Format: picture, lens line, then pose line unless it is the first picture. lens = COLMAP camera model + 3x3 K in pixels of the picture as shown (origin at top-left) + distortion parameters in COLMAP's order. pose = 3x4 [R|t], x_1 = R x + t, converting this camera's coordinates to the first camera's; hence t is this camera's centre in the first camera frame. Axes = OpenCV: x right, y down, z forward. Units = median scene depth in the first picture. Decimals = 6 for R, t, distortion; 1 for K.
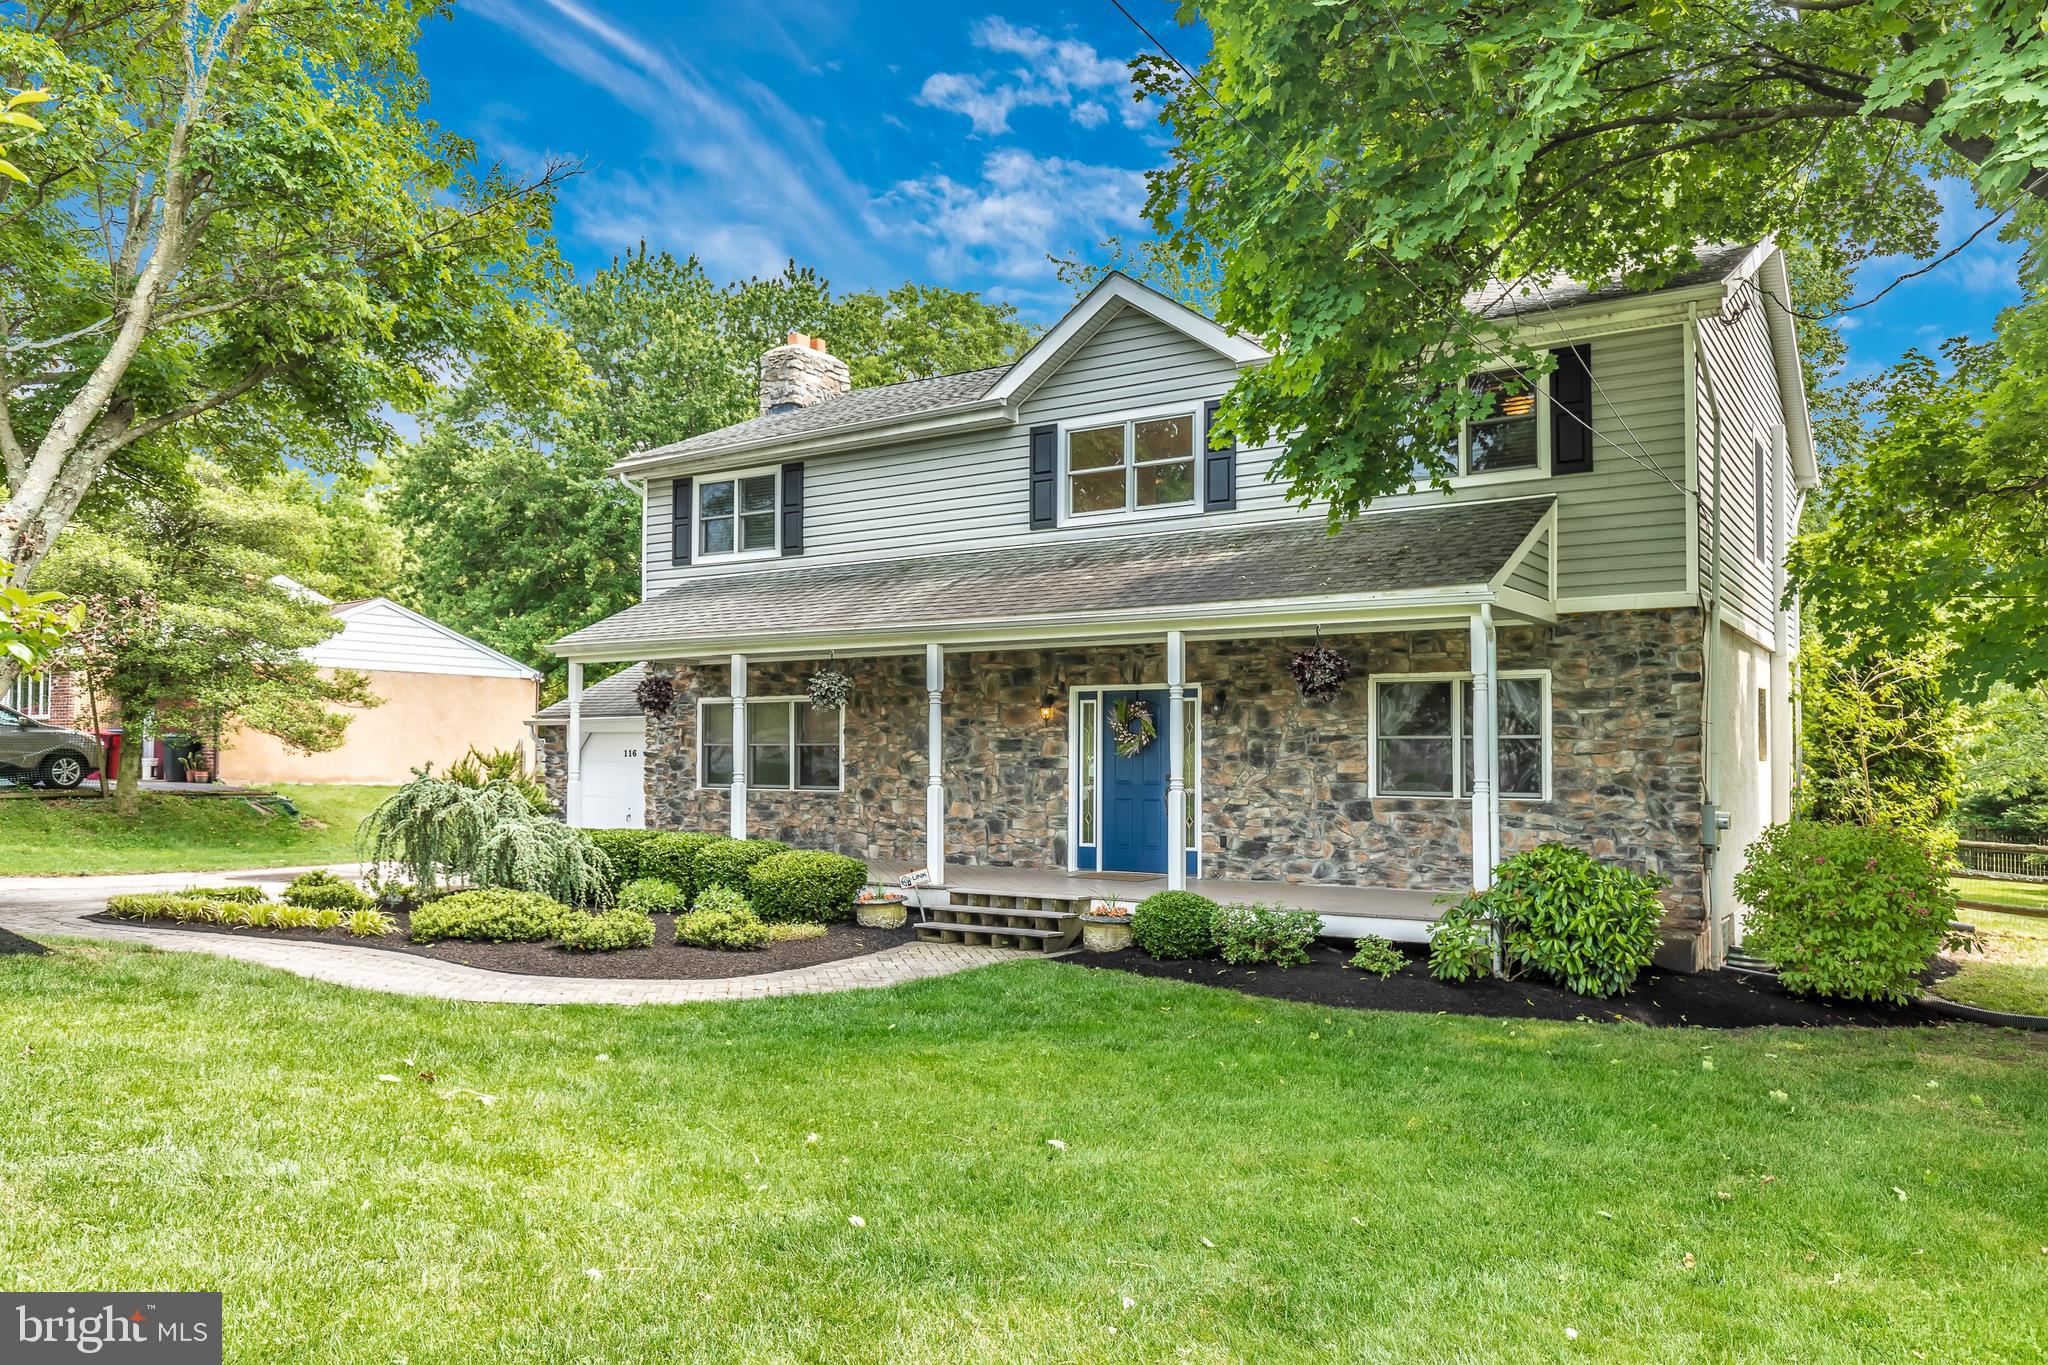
lens RADIAL K [[1492.9, 0, 1027.6], [0, 1492.9, 685.9], [0, 0, 1]] dist [0.003433, -0.002012]
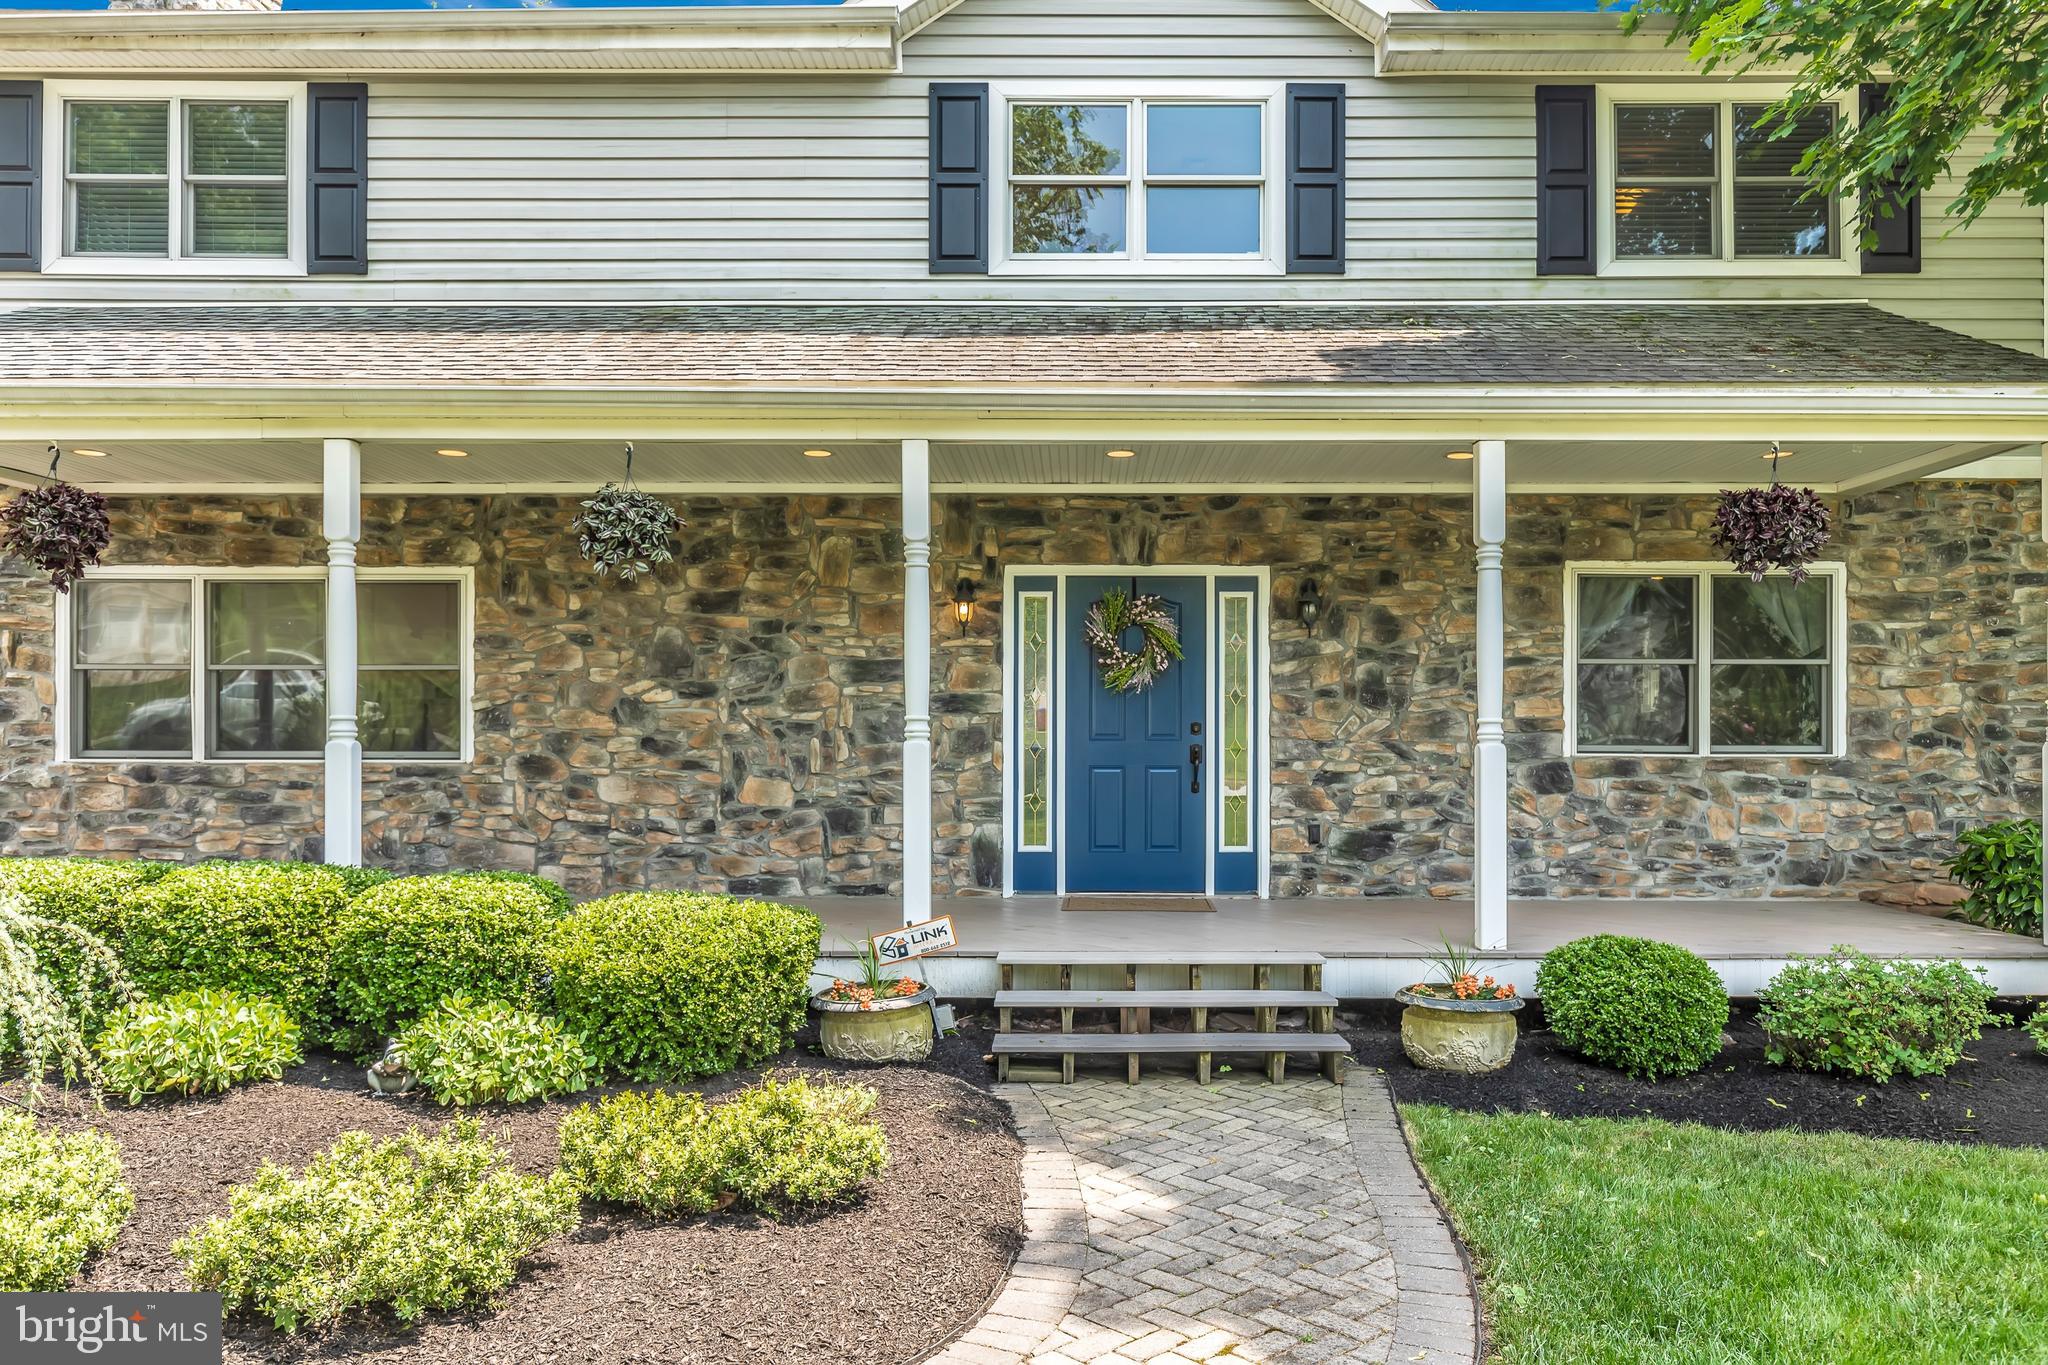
lens RADIAL K [[1492.9, 0, 1012.2], [0, 1492.9, 697.0], [0, 0, 1]] dist [0.003433, -0.002012]
pose [[0.827554, 0.005767, 0.561357, -0.295141], [-0.025908, 0.999274, 0.027929, 0.035307], [-0.560788, -0.037656, 0.827103, 0.564692]]
